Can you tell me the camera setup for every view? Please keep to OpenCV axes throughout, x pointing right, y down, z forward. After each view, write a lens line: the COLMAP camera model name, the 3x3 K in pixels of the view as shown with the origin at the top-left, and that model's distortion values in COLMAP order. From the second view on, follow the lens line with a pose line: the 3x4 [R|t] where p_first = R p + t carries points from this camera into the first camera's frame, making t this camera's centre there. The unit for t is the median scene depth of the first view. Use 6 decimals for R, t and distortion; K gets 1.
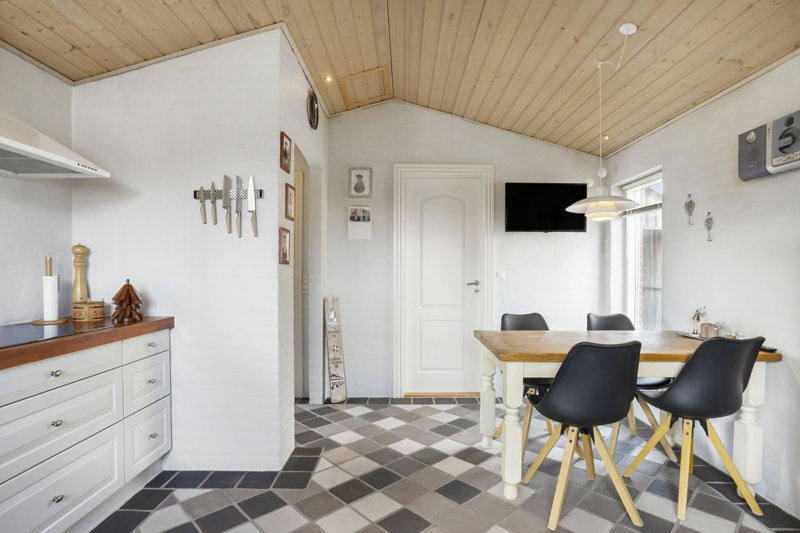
lens RADIAL K [[403.0, 0, 403.1], [0, 403.0, 276.0], [0, 0, 1]] dist [-0.003553, 0.000504]
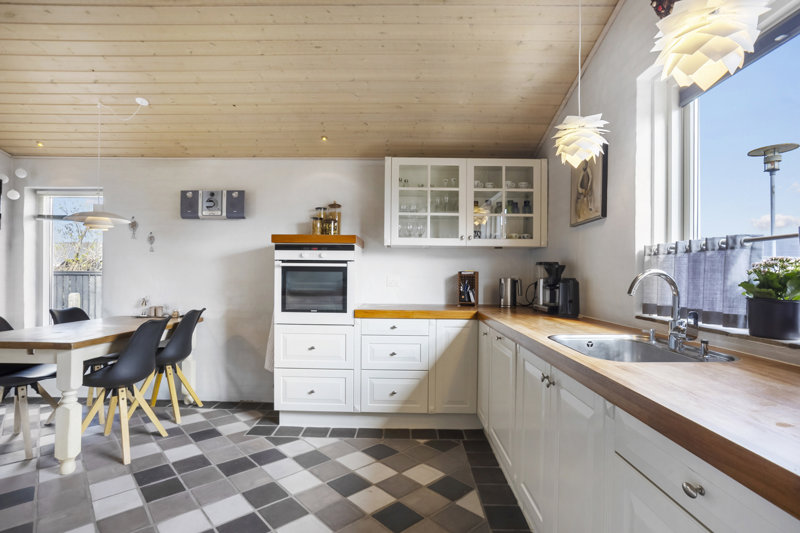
lens RADIAL K [[390.0, 0, 403.3], [0, 390.0, 273.1], [0, 0, 1]] dist [-0.044600, 0.000628]
pose [[0.006235, 0.008294, 0.999946, -0.759792], [0.004040, 0.999957, -0.008319, 0.010857], [-0.999972, 0.004091, 0.006201, 0.064636]]
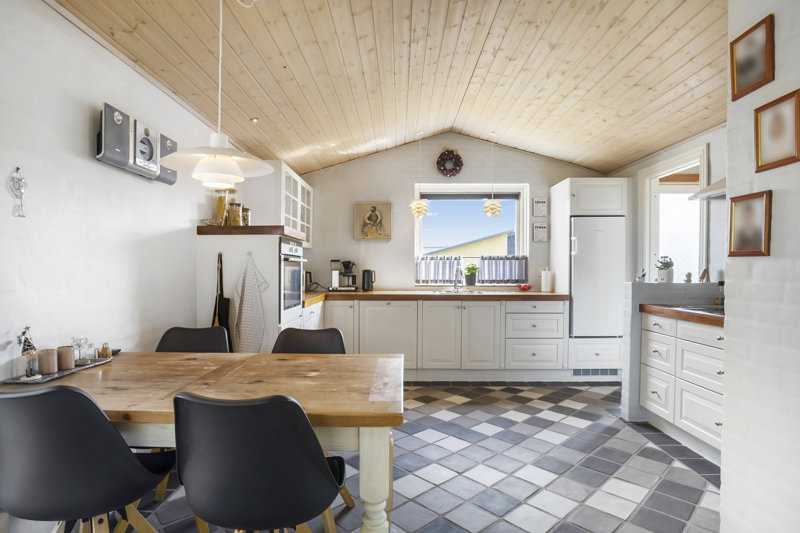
lens RADIAL K [[425.1, 0, 398.6], [0, 425.1, 270.5], [0, 0, 1]] dist [-0.001744, -0.000666]
pose [[-0.999973, 0.004573, 0.005825, 0.227211], [0.004676, 0.999833, 0.017651, -0.017431], [-0.005743, 0.017678, -0.999827, 1.891936]]
